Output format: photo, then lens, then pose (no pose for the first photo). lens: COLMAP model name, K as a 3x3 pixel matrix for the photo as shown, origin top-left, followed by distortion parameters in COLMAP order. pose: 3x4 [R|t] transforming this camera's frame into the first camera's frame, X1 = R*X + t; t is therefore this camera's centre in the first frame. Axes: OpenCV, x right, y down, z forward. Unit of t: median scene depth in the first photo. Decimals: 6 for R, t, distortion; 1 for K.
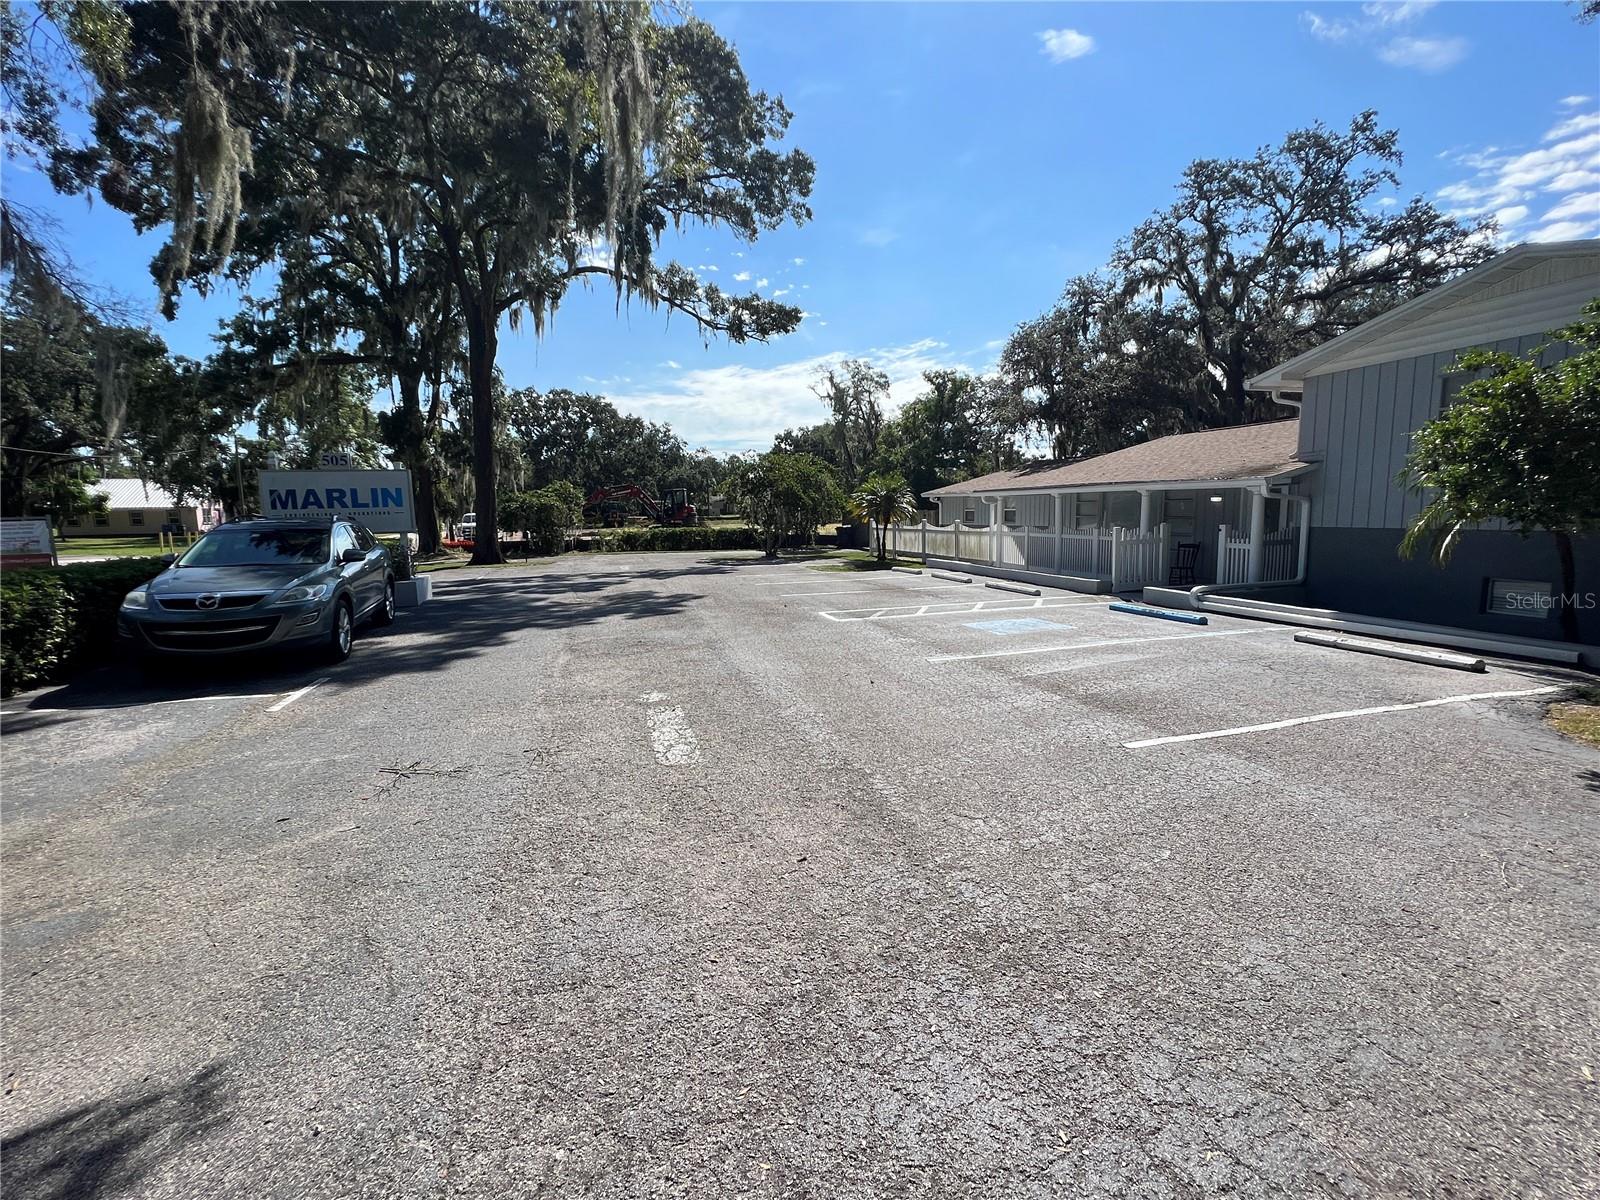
lens RADIAL K [[702.7, 0, 797.2], [0, 702.7, 595.6], [0, 0, 1]] dist [-0.002226, 0.000537]
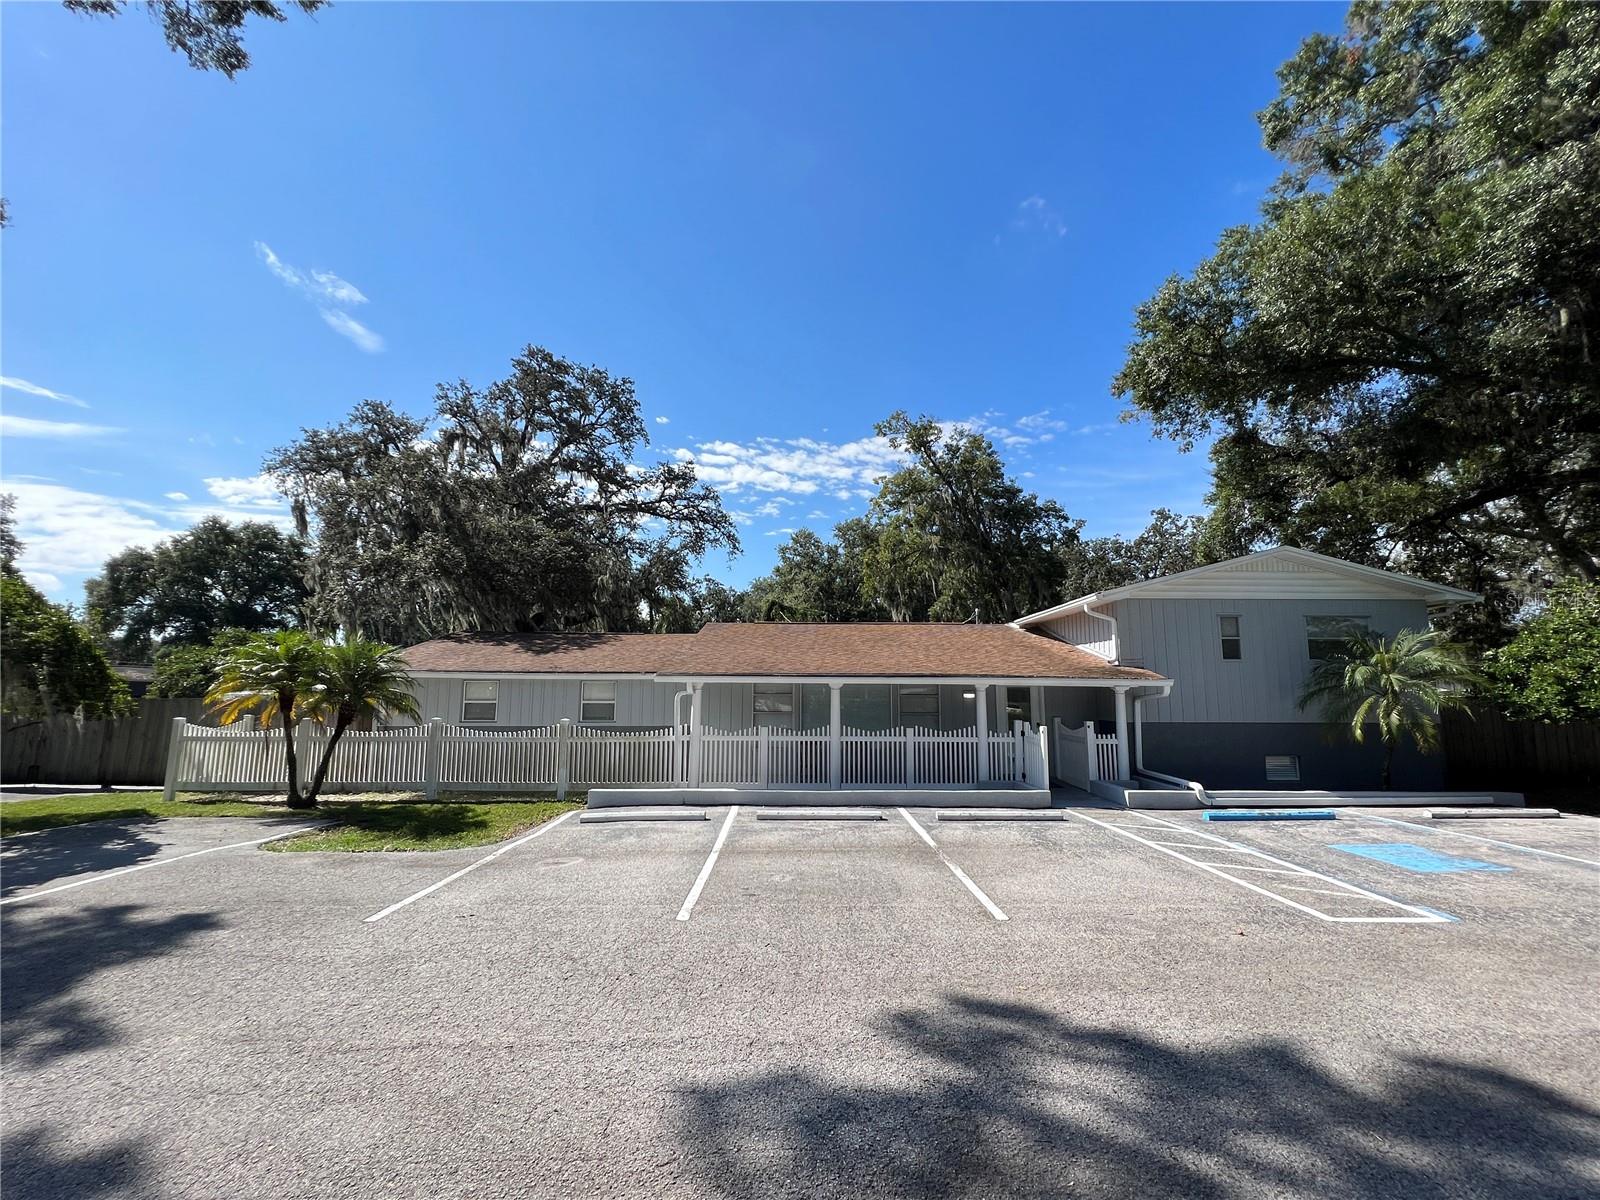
lens RADIAL K [[702.7, 0, 800.2], [0, 702.7, 601.2], [0, 0, 1]] dist [-0.002226, 0.000537]
pose [[0.271018, 0.145512, 0.951512, -0.391323], [0.106556, 0.977897, -0.179897, -0.098192], [-0.956658, 0.150144, 0.249522, 0.824738]]
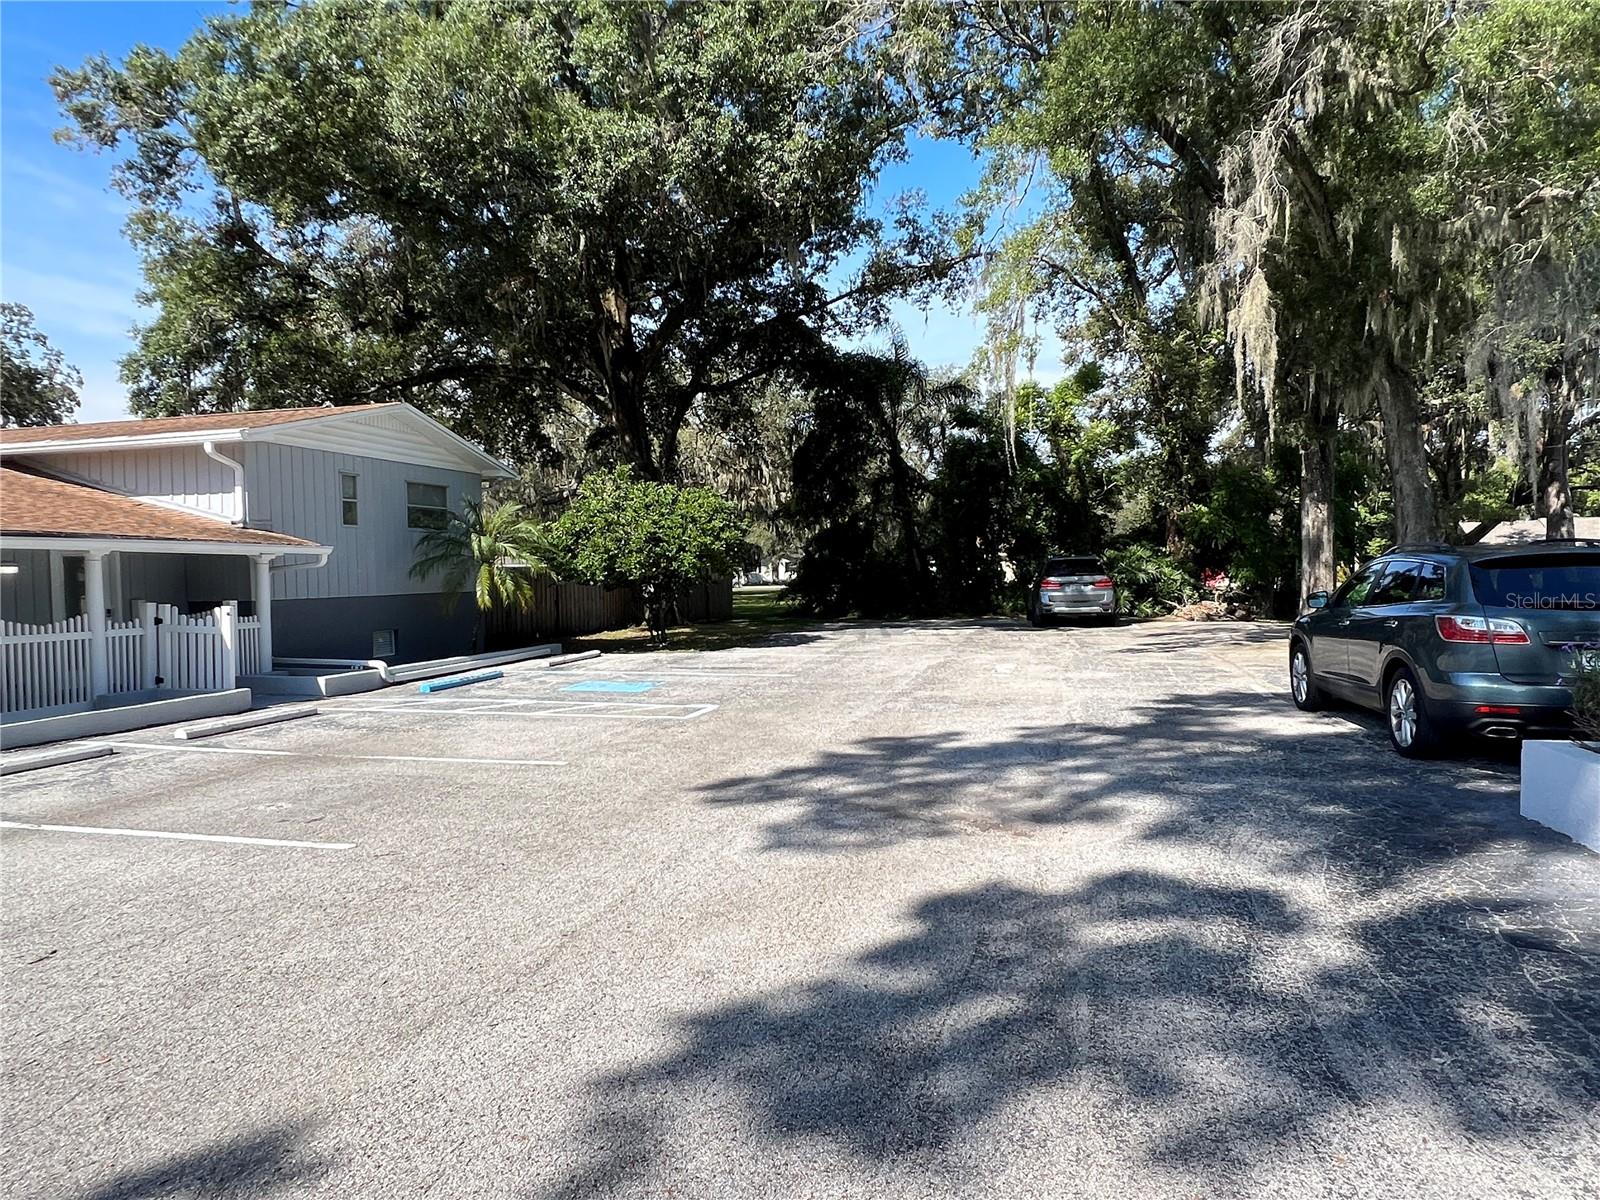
lens RADIAL K [[1025.7, 0, 798.9], [0, 1025.7, 606.2], [0, 0, 1]] dist [0.004579, -0.006729]
pose [[-0.851266, 0.016024, 0.524490, -0.393563], [0.096750, 0.987190, 0.126869, -0.131466], [-0.515738, 0.158743, -0.841911, 1.203709]]
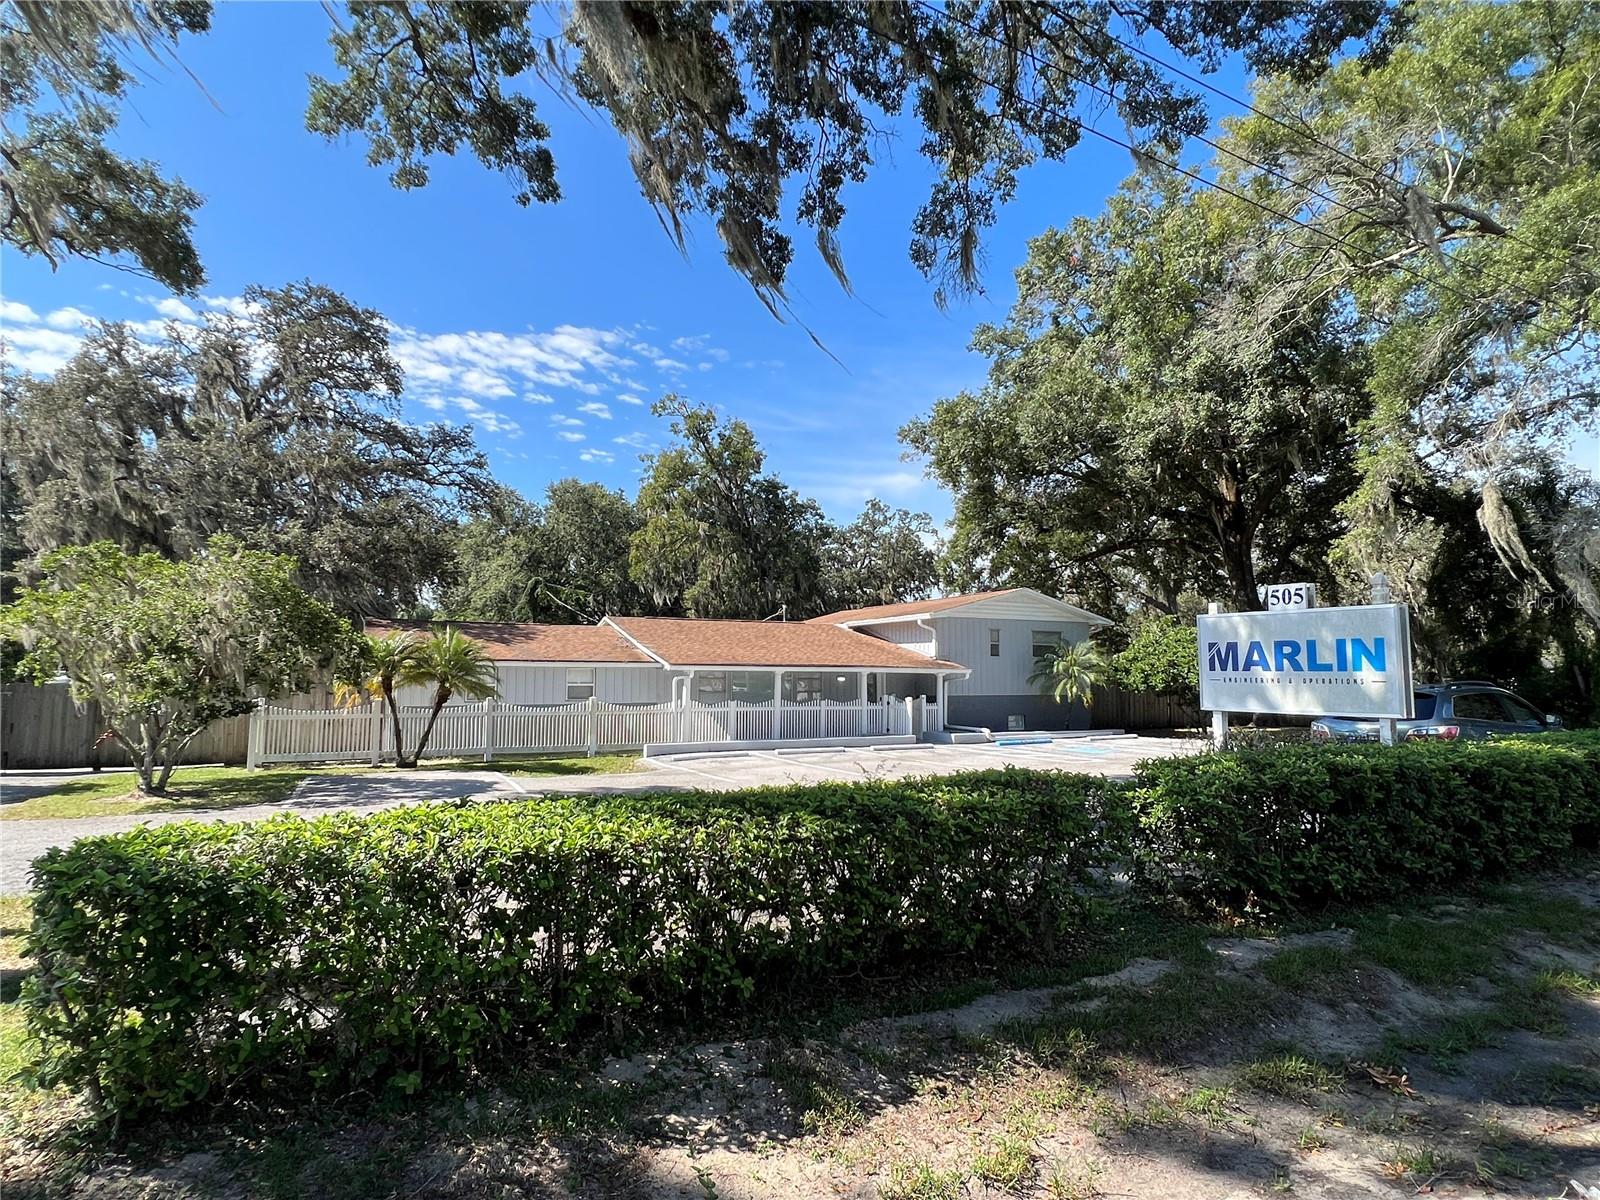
lens RADIAL K [[903.9, 0, 798.1], [0, 903.9, 609.0], [0, 0, 1]] dist [-0.006564, 0.000934]
pose [[-0.186657, 0.092489, 0.978062, -1.054983], [0.118775, 0.990380, -0.070987, -0.136584], [-0.975219, 0.102920, -0.195847, 1.235212]]
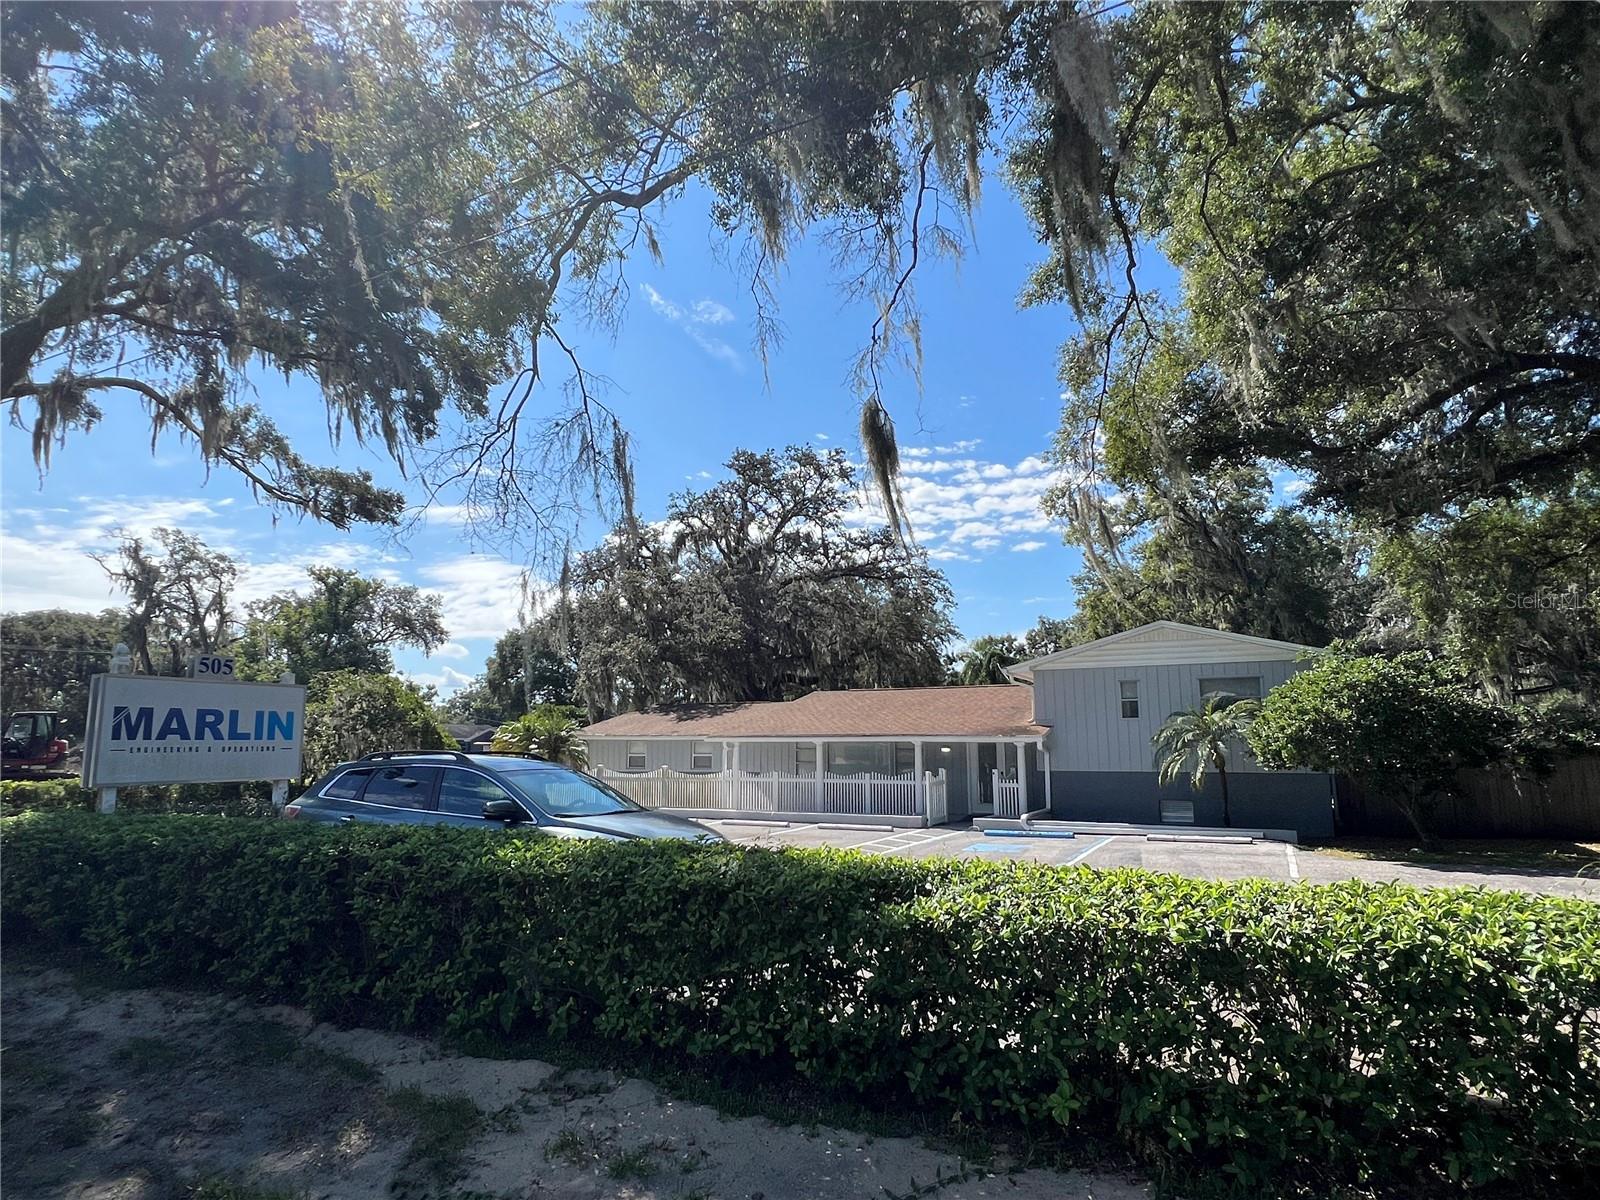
lens RADIAL K [[903.9, 0, 798.7], [0, 903.9, 603.6], [0, 0, 1]] dist [-0.006564, 0.000934]
pose [[0.690608, 0.132994, 0.710896, -0.685334], [0.074158, 0.964744, -0.252525, 0.001413], [-0.719418, 0.227114, 0.656397, 0.042024]]
